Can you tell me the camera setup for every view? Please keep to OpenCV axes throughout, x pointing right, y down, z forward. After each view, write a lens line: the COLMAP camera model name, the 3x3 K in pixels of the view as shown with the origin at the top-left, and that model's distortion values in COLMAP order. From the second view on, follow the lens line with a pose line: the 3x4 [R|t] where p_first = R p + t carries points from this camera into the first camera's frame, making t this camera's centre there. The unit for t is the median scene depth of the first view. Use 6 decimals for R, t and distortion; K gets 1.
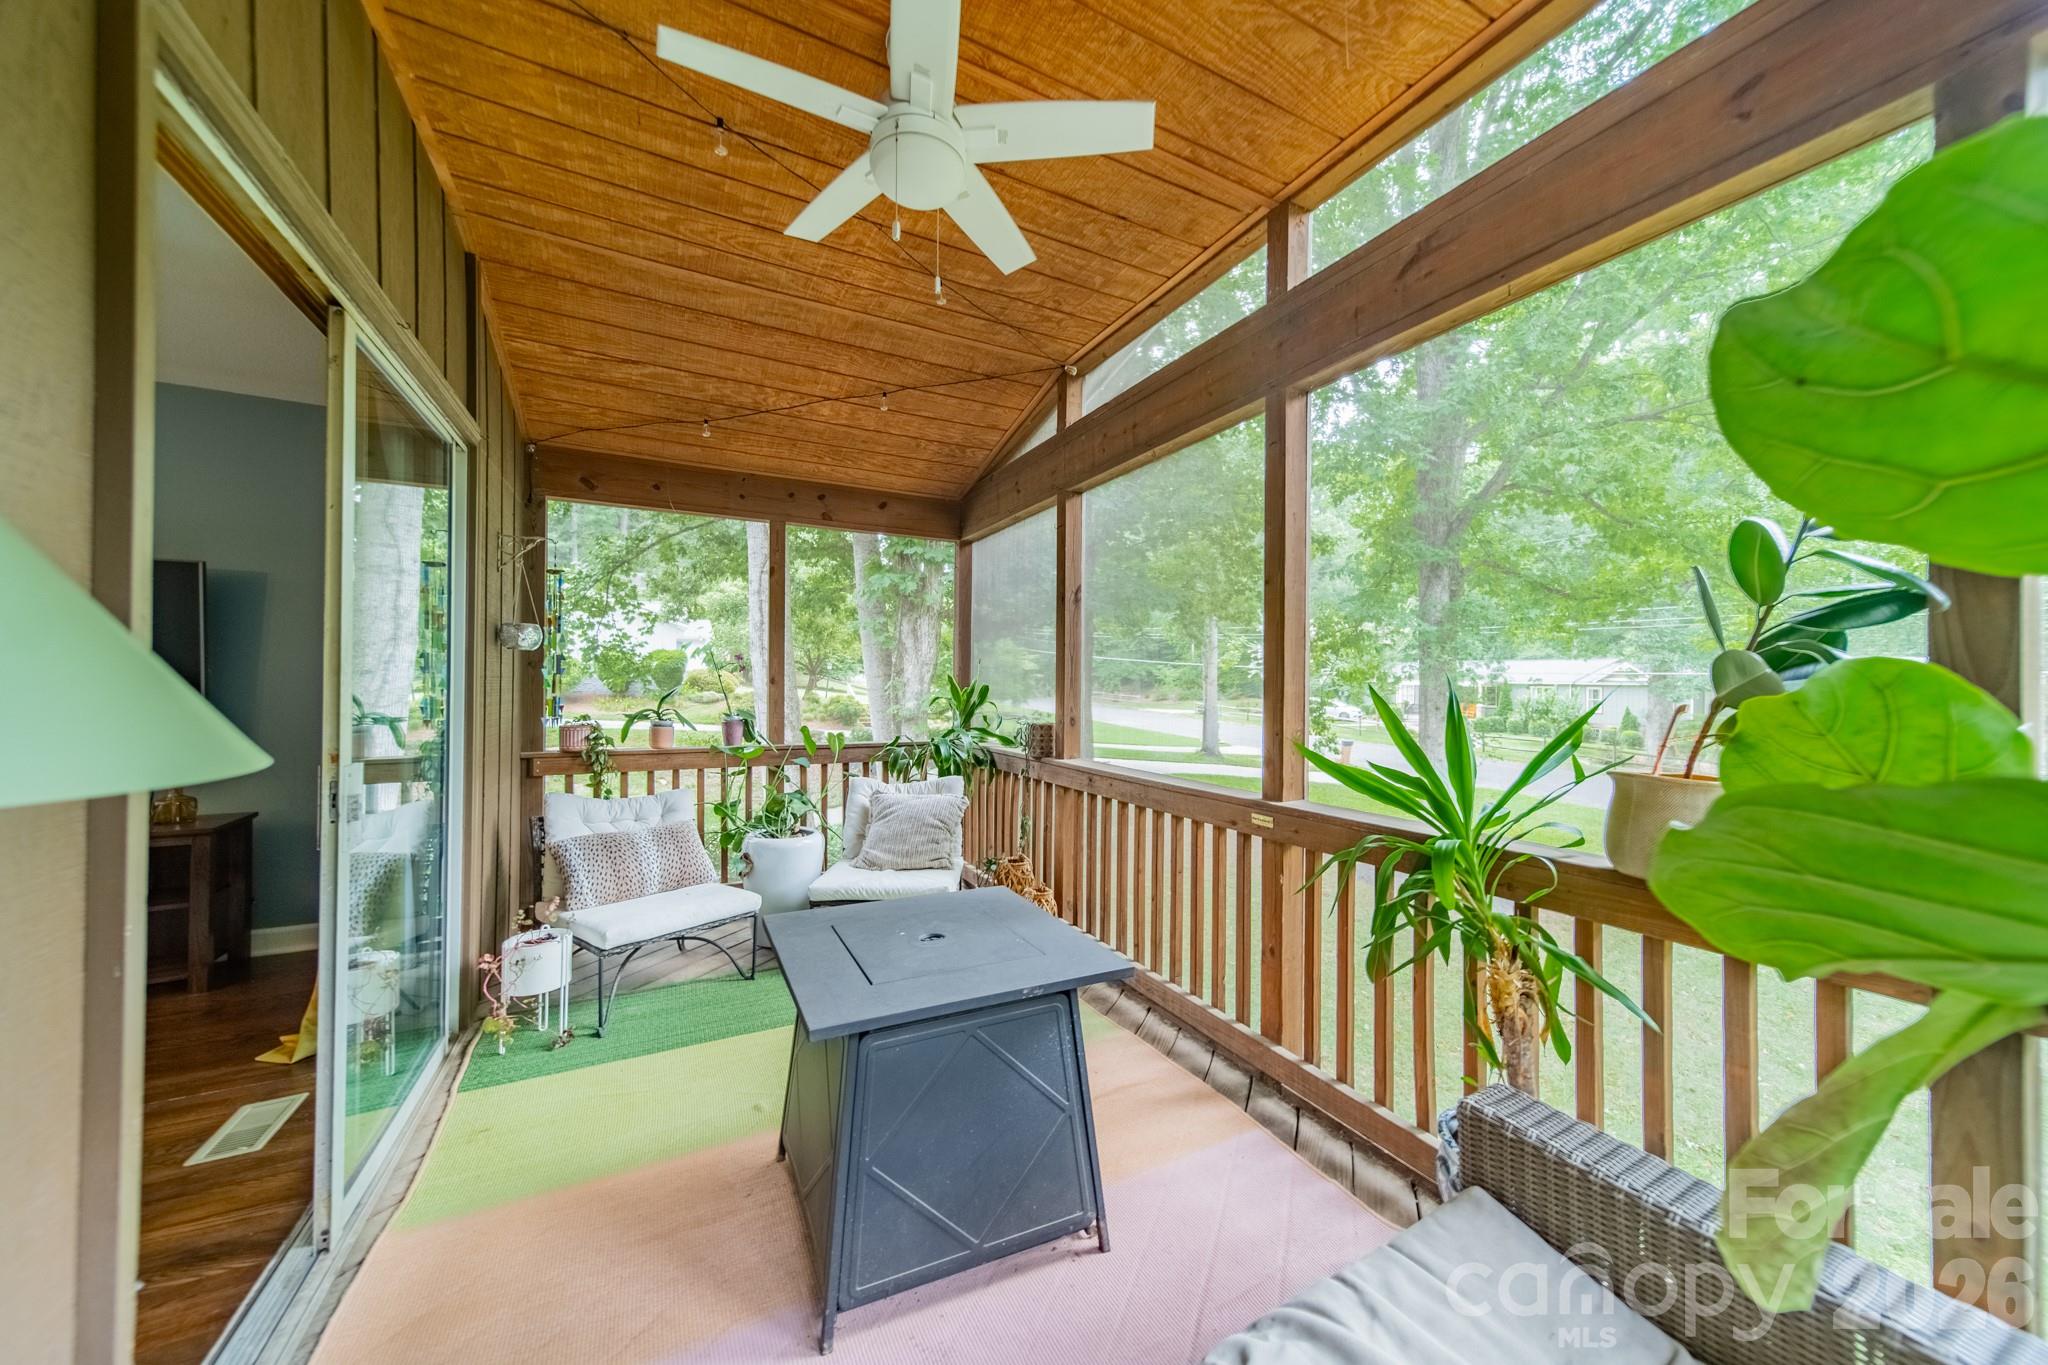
lens RADIAL K [[716.0, 0, 1027.3], [0, 716.0, 681.9], [0, 0, 1]] dist [0.003590, 0.000135]
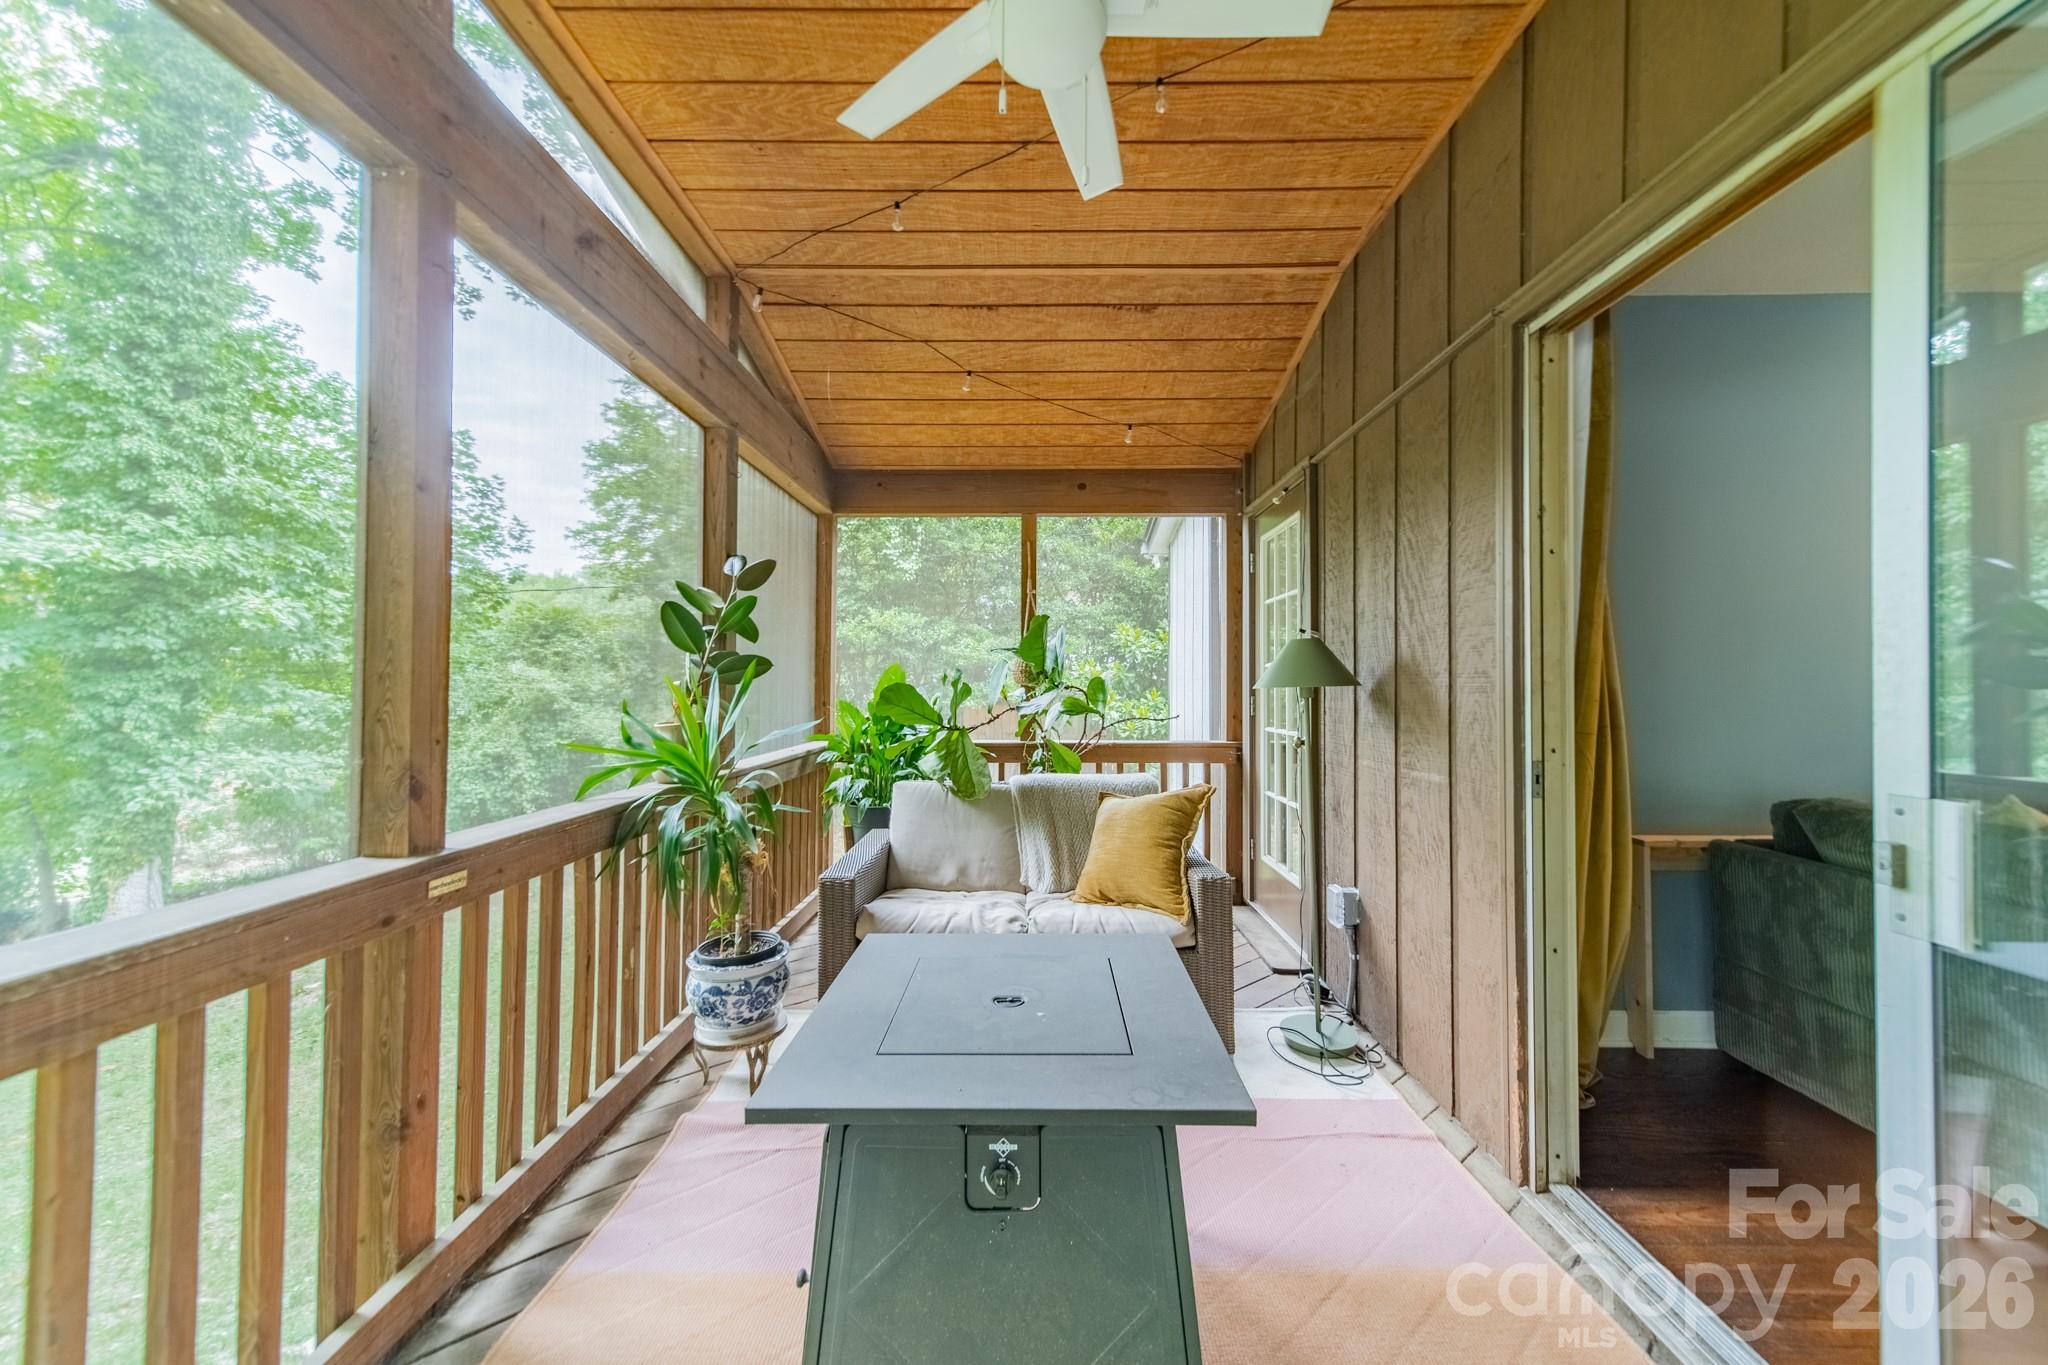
lens RADIAL K [[716.0, 0, 1033.1], [0, 716.0, 679.5], [0, 0, 1]] dist [0.003590, 0.000135]
pose [[-0.884510, 0.001804, 0.466518, -0.449180], [-0.004987, 0.999899, -0.013321, 0.033840], [-0.466495, -0.014110, -0.884411, 1.484161]]
